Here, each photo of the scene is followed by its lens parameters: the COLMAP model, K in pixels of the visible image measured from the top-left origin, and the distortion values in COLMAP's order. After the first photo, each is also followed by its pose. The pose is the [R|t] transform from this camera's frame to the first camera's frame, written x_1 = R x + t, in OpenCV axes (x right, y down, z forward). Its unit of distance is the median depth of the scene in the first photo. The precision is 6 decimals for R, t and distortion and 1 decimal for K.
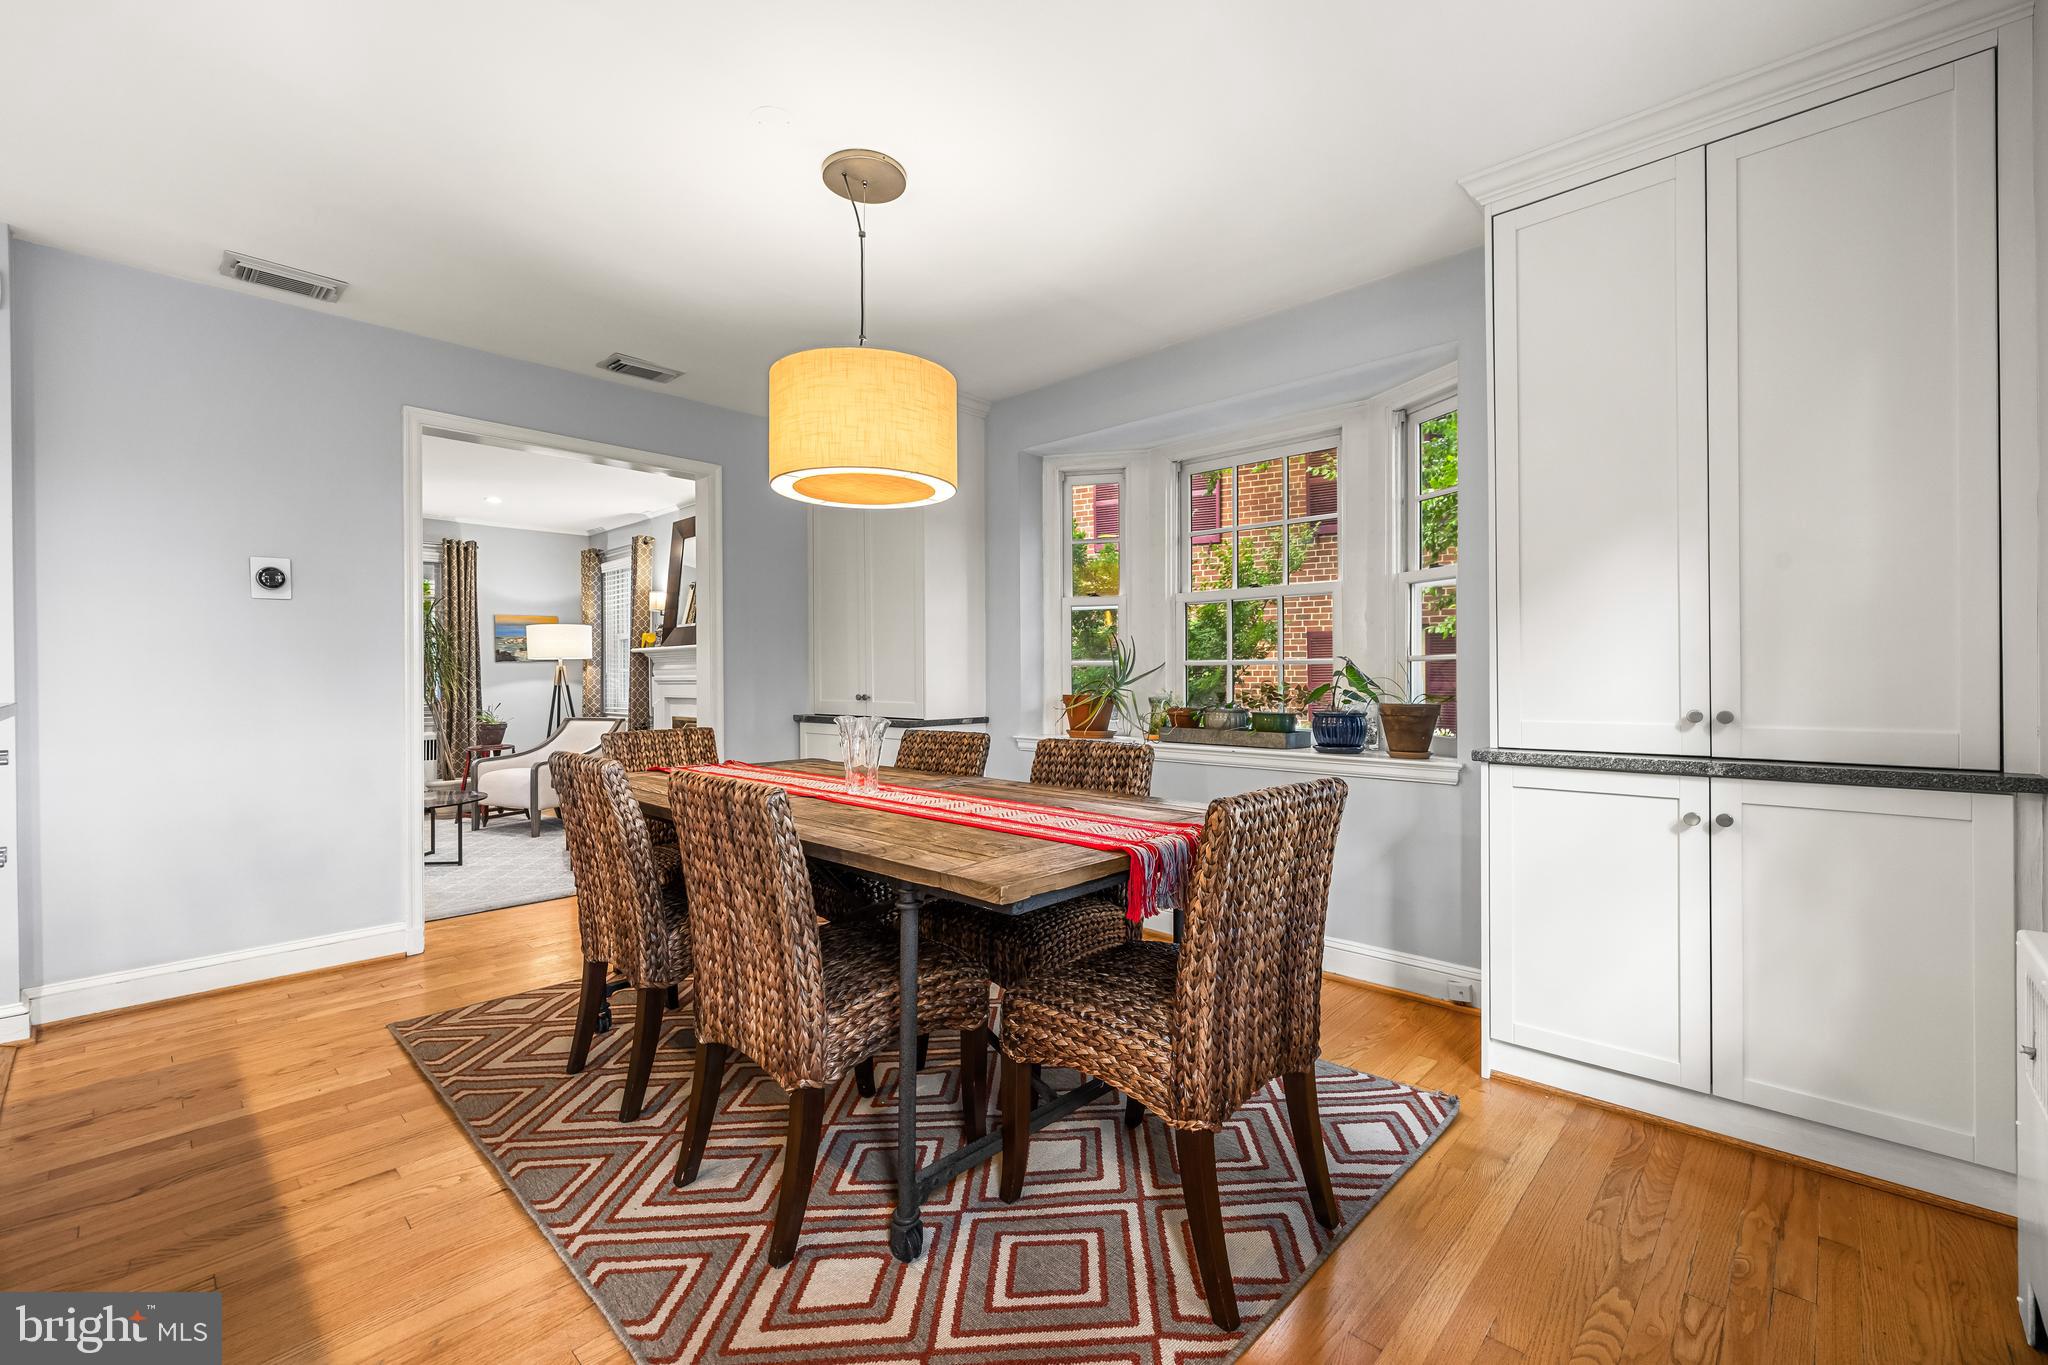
lens RADIAL K [[868.7, 0, 1033.4], [0, 868.7, 680.2], [0, 0, 1]] dist [0.000397, 0.000696]
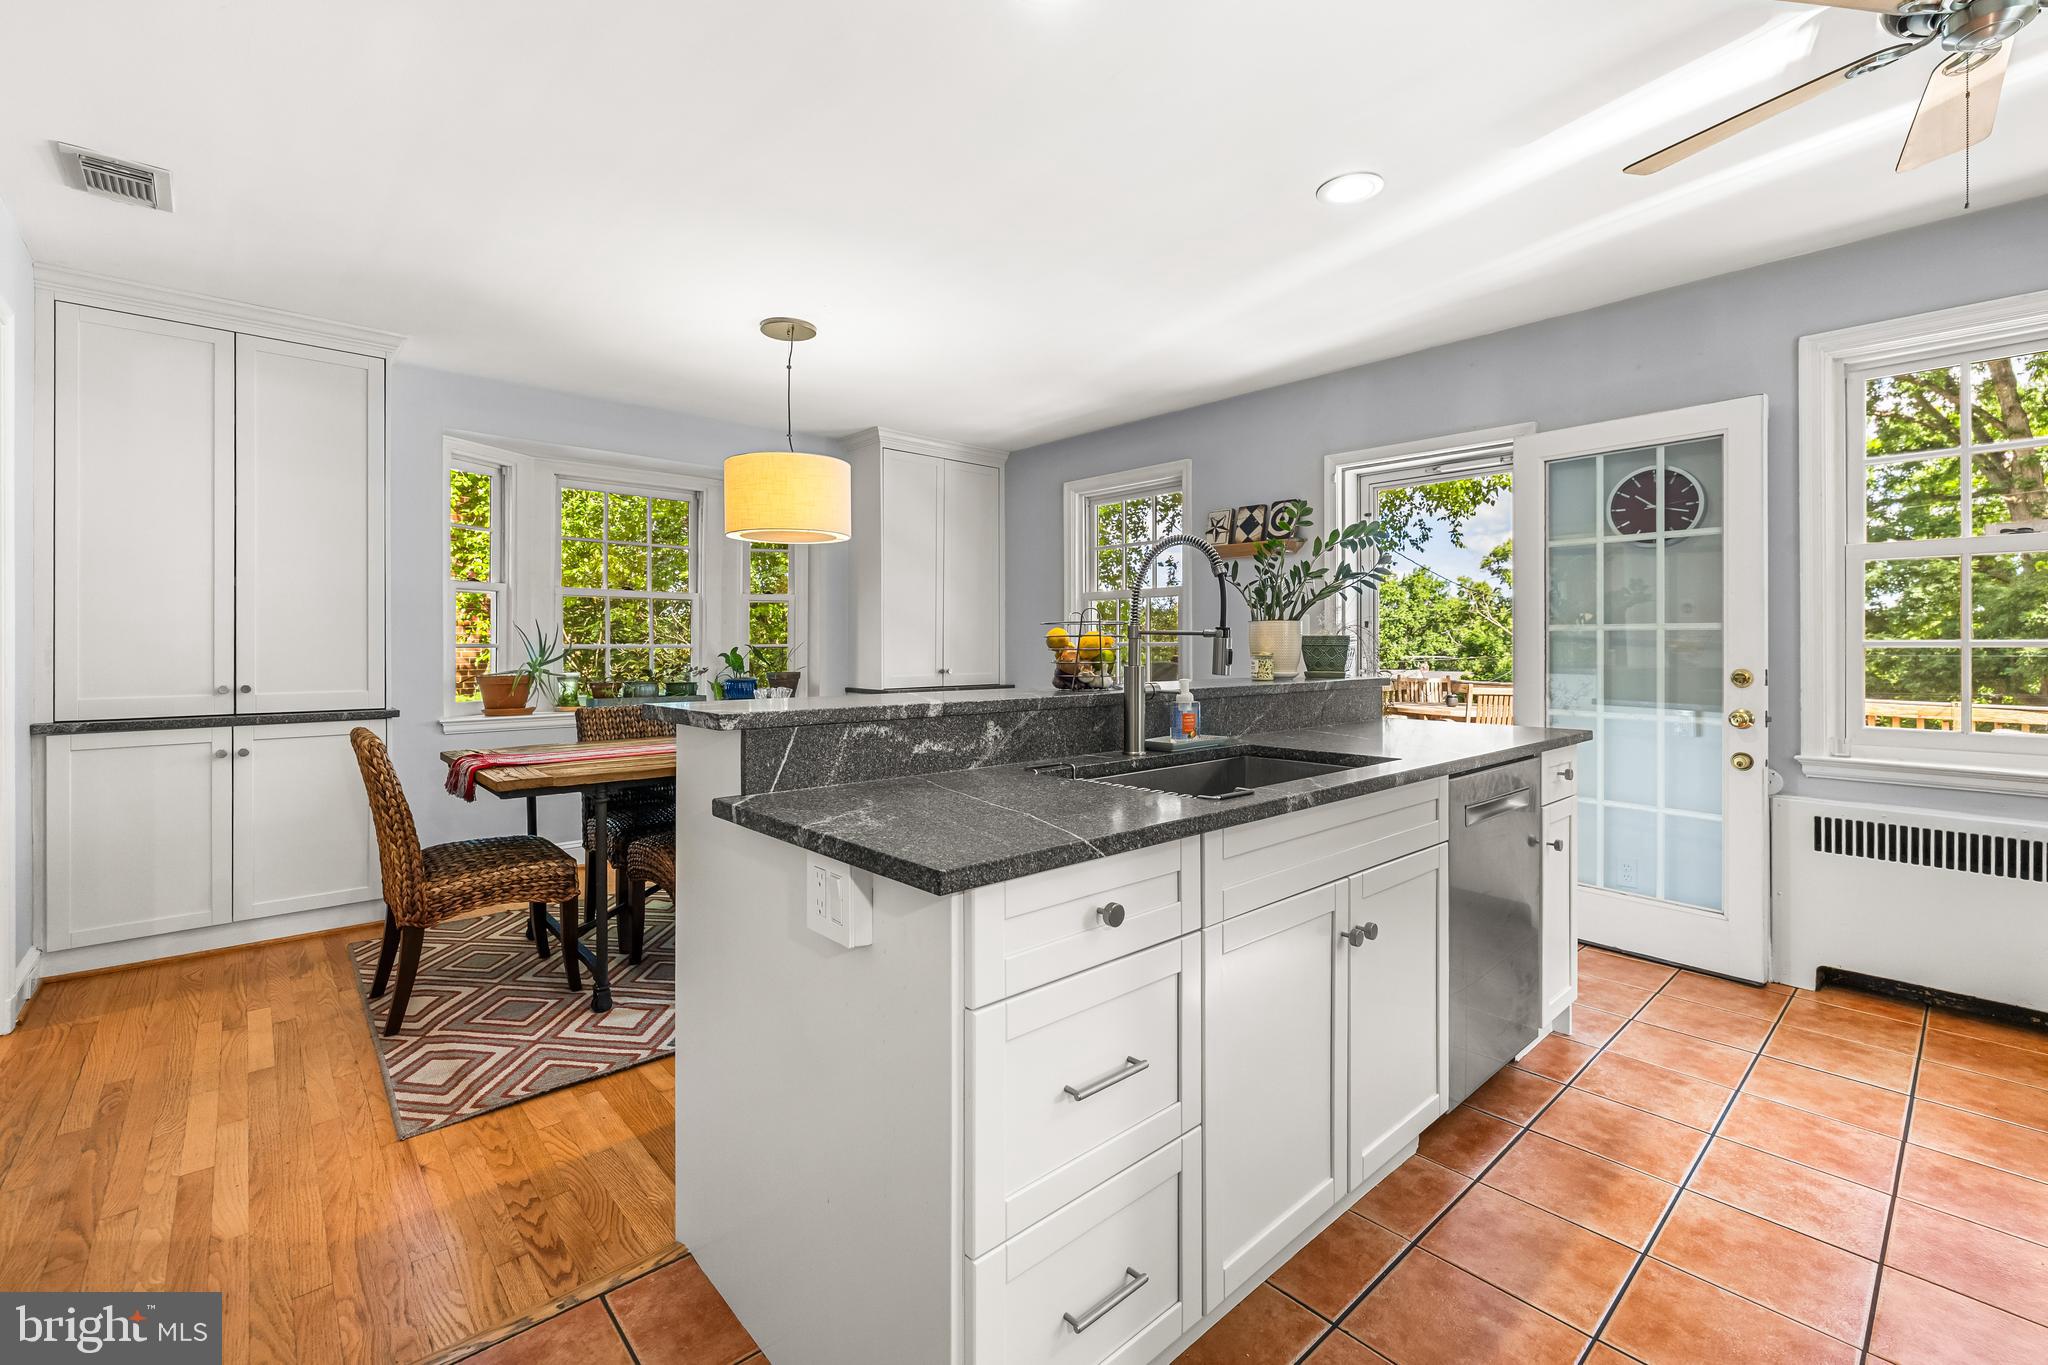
lens RADIAL K [[868.7, 0, 1023.8], [0, 868.7, 649.8], [0, 0, 1]] dist [0.000397, 0.000696]
pose [[0.078559, 0.002416, 0.996907, -1.509065], [0.003027, 0.999992, -0.002662, -0.017095], [-0.996905, 0.003227, 0.078551, 0.433613]]
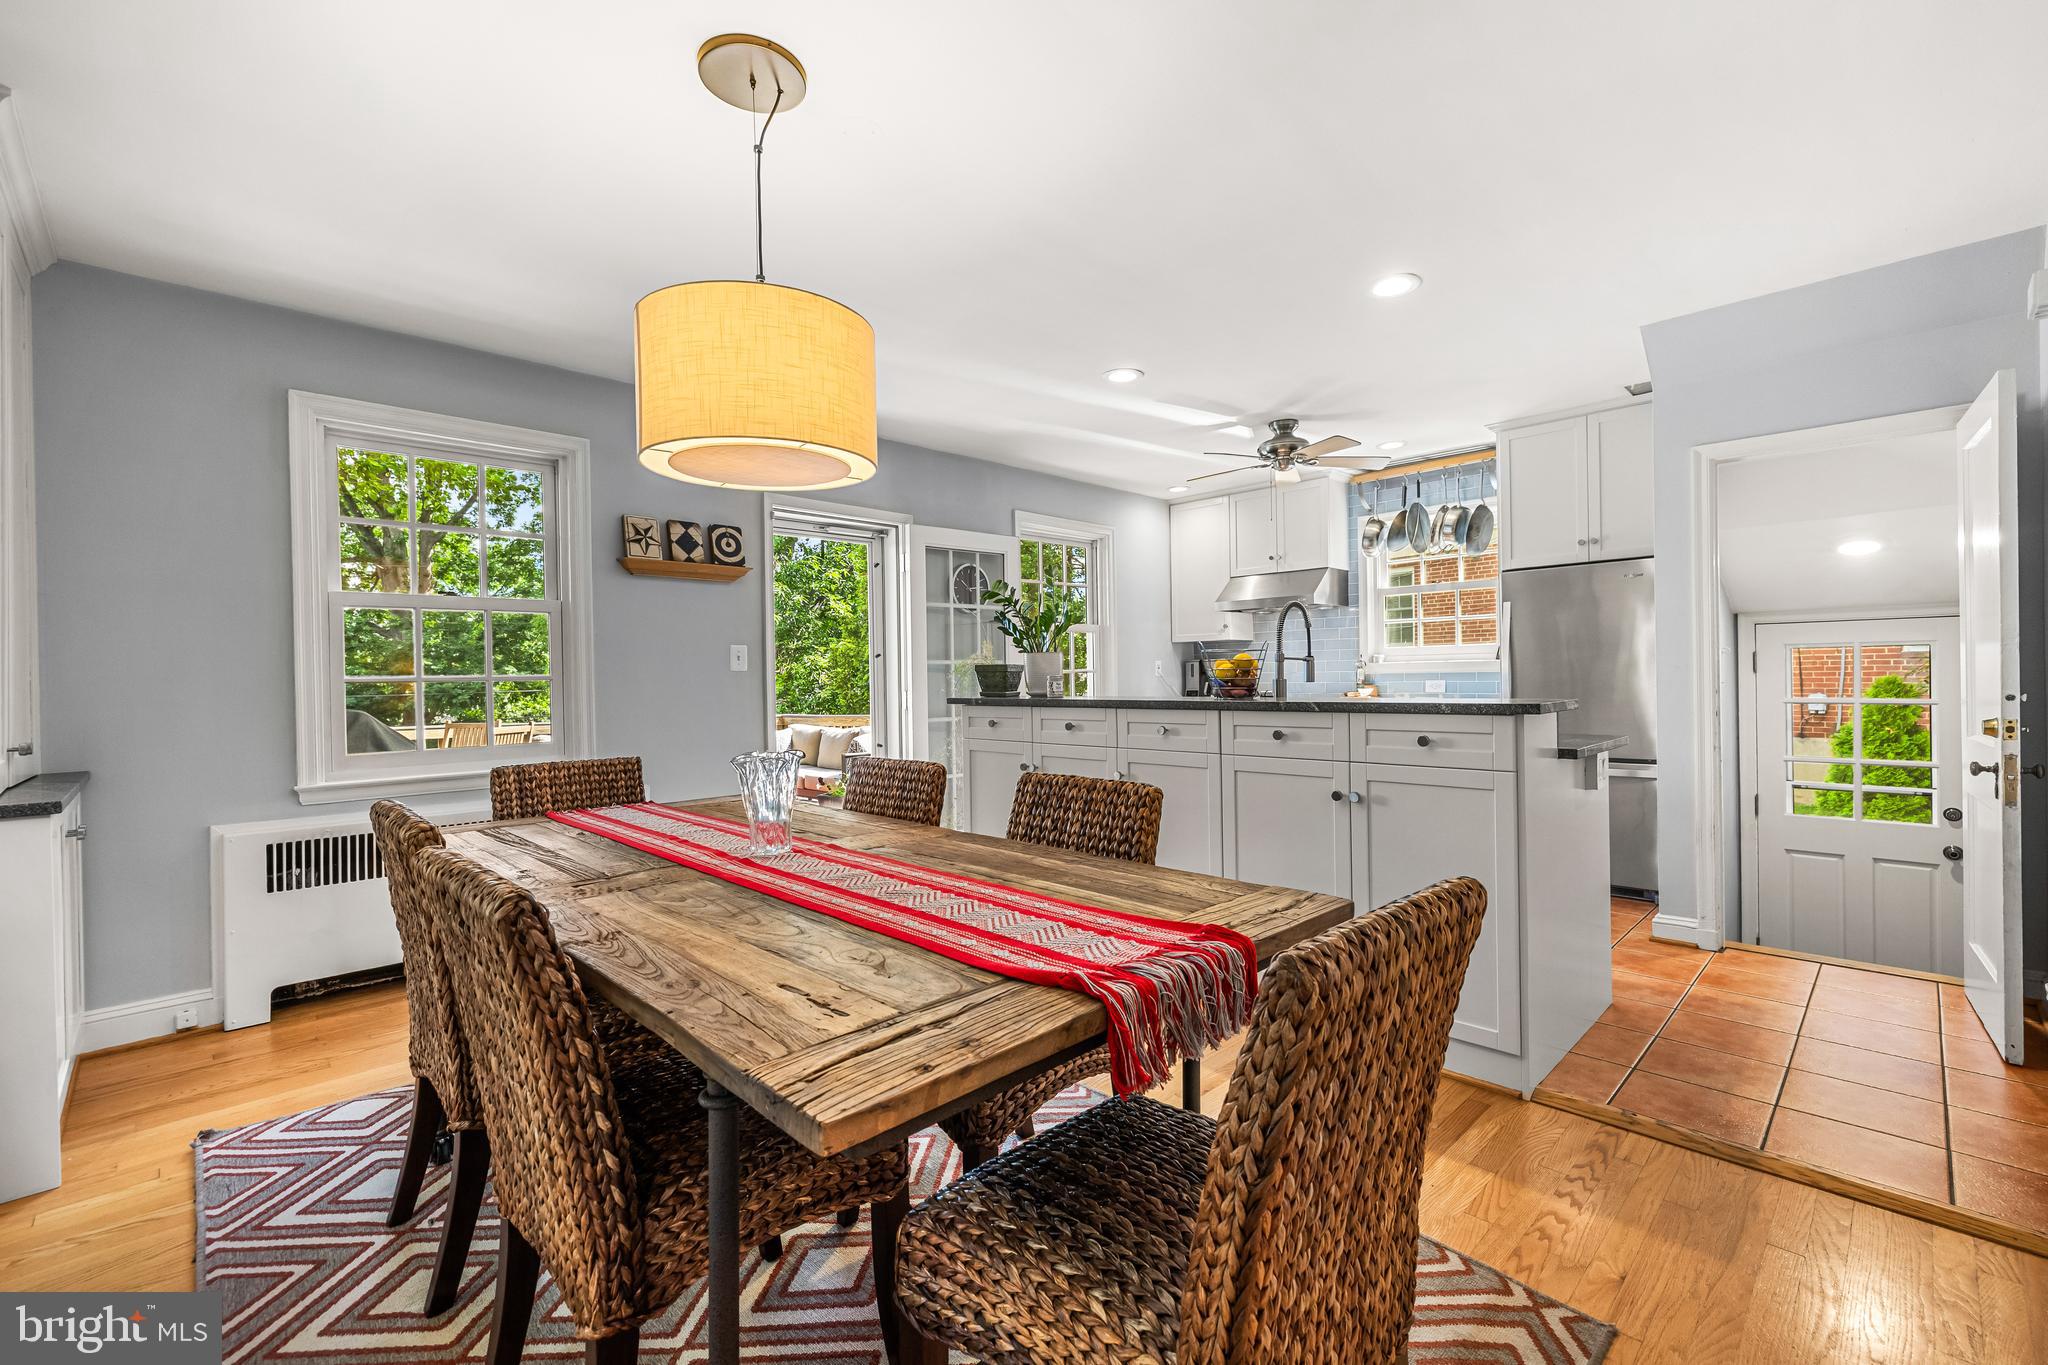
lens RADIAL K [[868.7, 0, 1024.6], [0, 868.7, 682.2], [0, 0, 1]] dist [0.000397, 0.000696]
pose [[-0.998695, 0.024535, 0.044788, -0.429565], [0.025013, 0.999636, 0.010133, -0.021439], [-0.044523, 0.011240, -0.998945, 1.629818]]
